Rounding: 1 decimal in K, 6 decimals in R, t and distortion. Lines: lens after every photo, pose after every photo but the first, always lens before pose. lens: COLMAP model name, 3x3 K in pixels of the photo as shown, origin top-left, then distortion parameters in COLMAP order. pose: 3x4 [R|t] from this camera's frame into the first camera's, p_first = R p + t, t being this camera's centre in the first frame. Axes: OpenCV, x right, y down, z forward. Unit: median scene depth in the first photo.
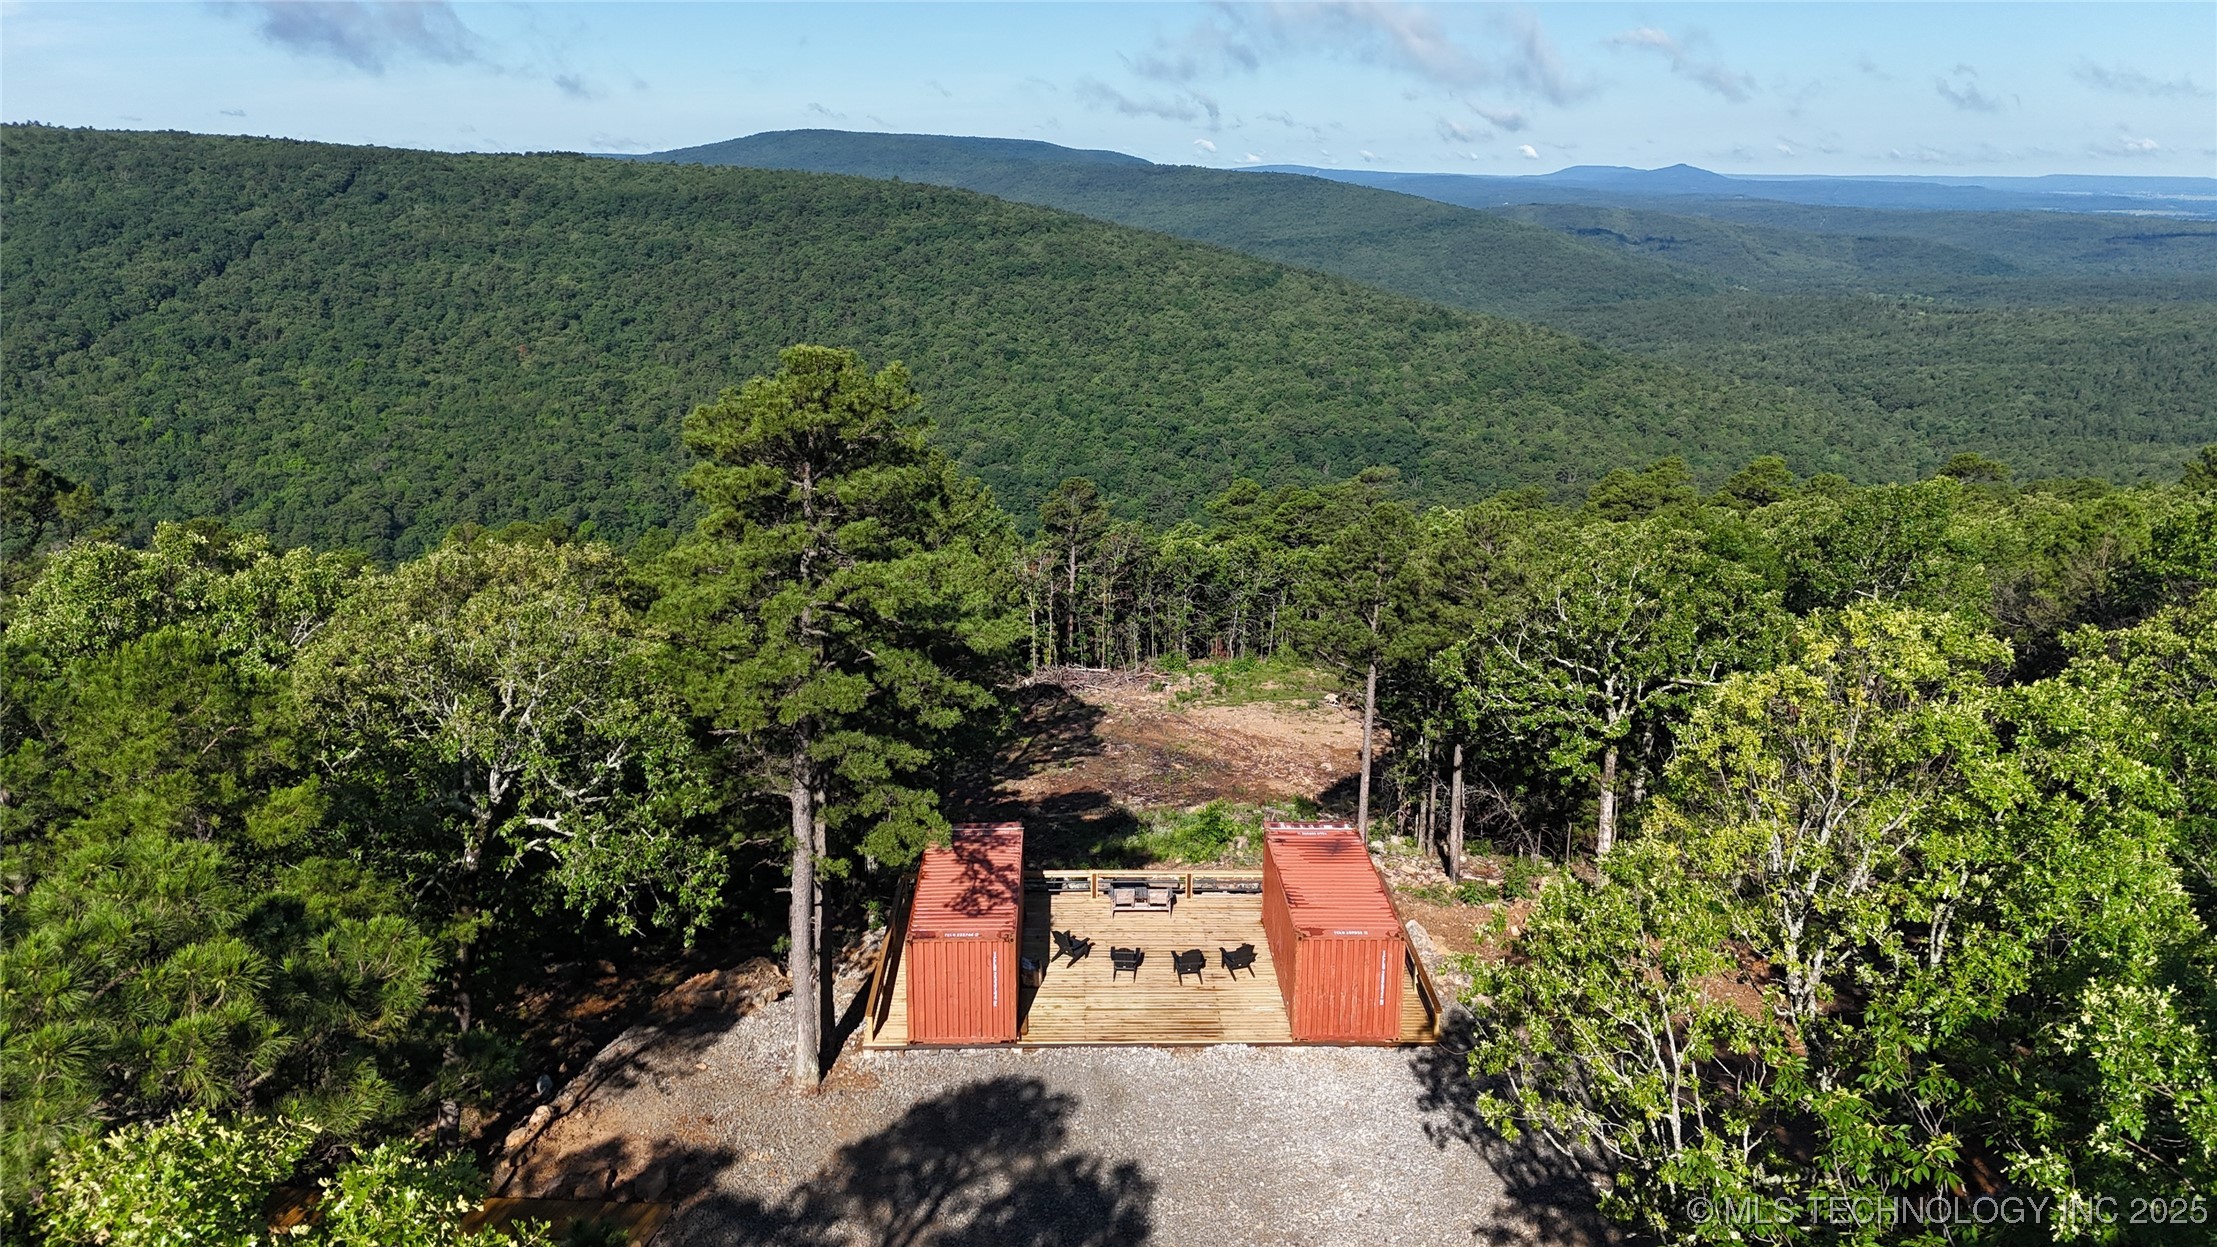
lens RADIAL K [[1604.5, 0, 1108.5], [0, 1604.5, 623.5], [0, 0, 1]] dist [0.195647, -0.471966]
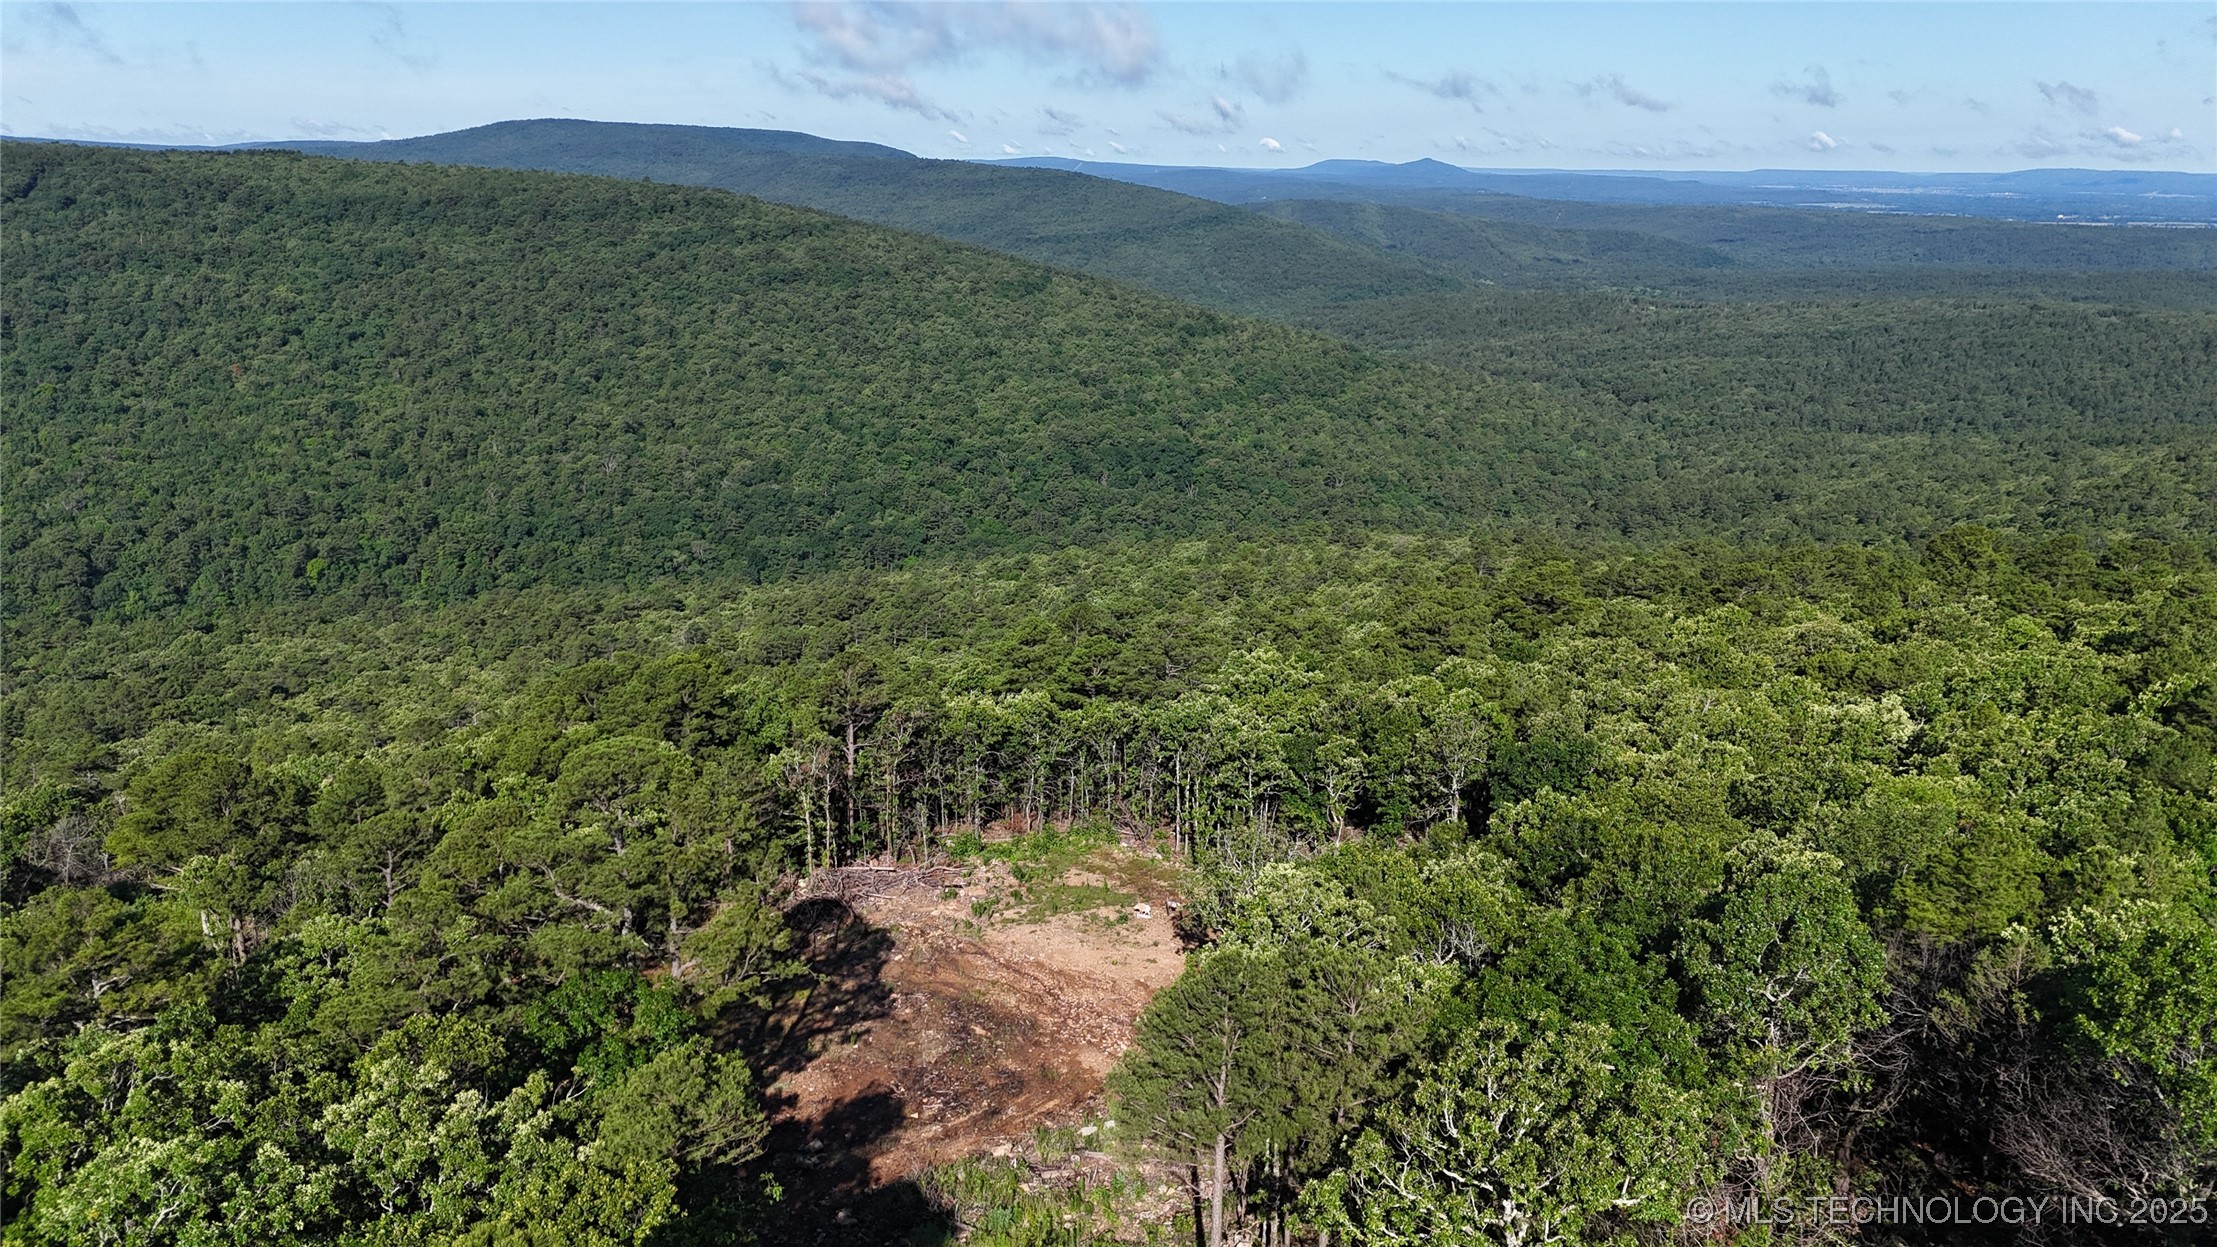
lens RADIAL K [[1609.7, 0, 1110.4], [0, 1609.7, 630.9], [0, 0, 1]] dist [0.104486, -0.129296]
pose [[0.990073, -0.036408, 0.135759, 0.001357], [0.035092, 0.999311, 0.012074, -0.102504], [-0.136105, -0.007190, 0.990668, 0.077915]]
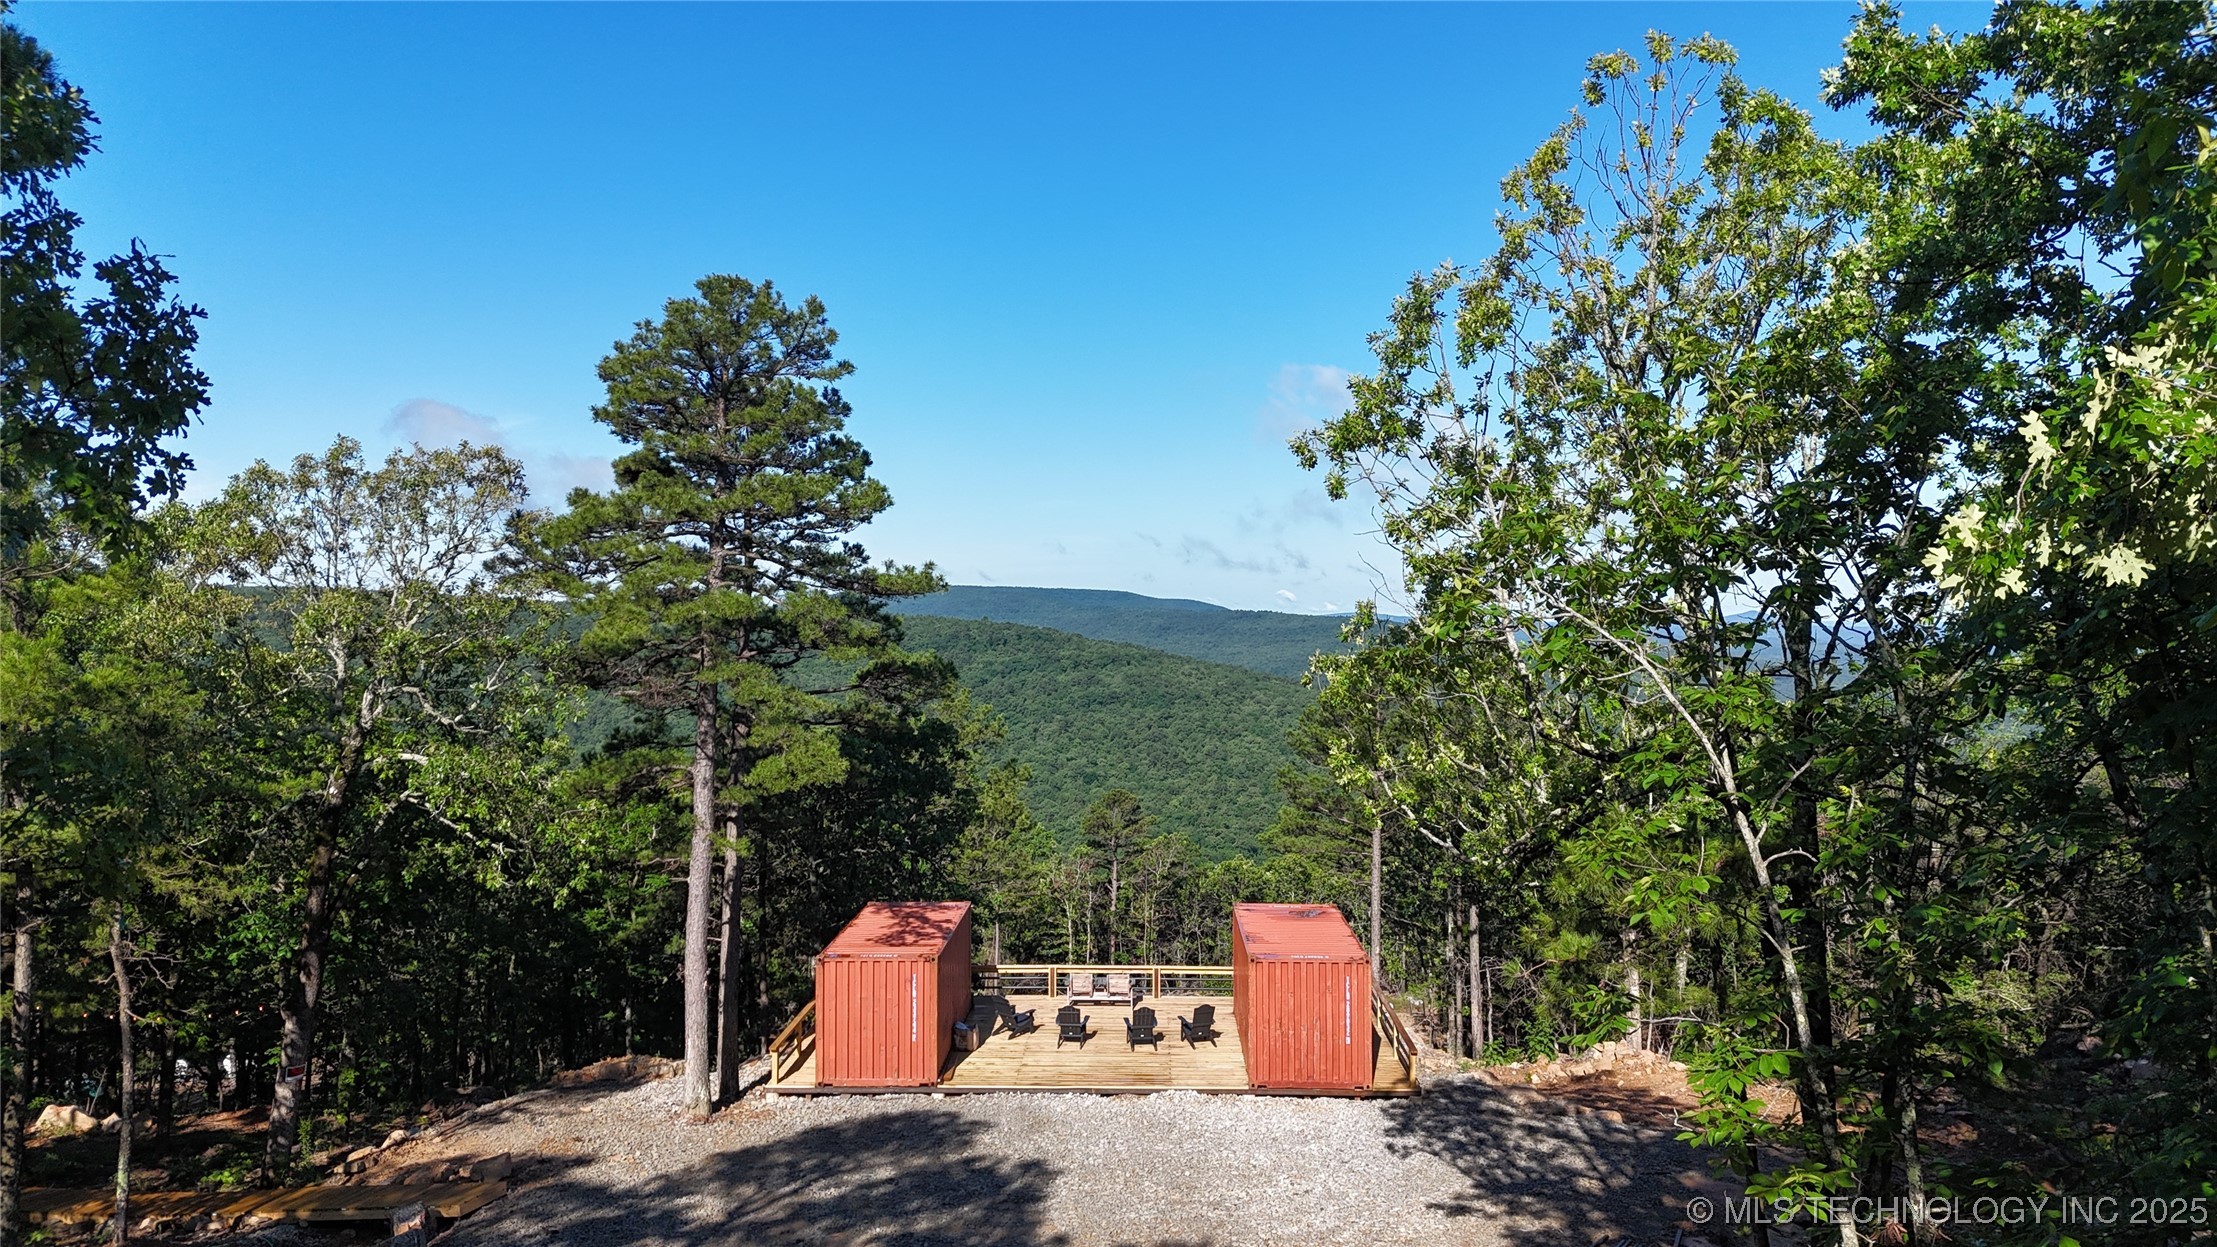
lens RADIAL K [[1604.5, 0, 1108.5], [0, 1604.5, 623.5], [0, 0, 1]] dist [0.195647, -0.471966]
pose [[0.998687, -0.008130, -0.050578, 0.023541], [-0.005641, 0.963870, -0.266315, 0.069979], [0.050916, 0.266250, 0.962558, 0.022053]]
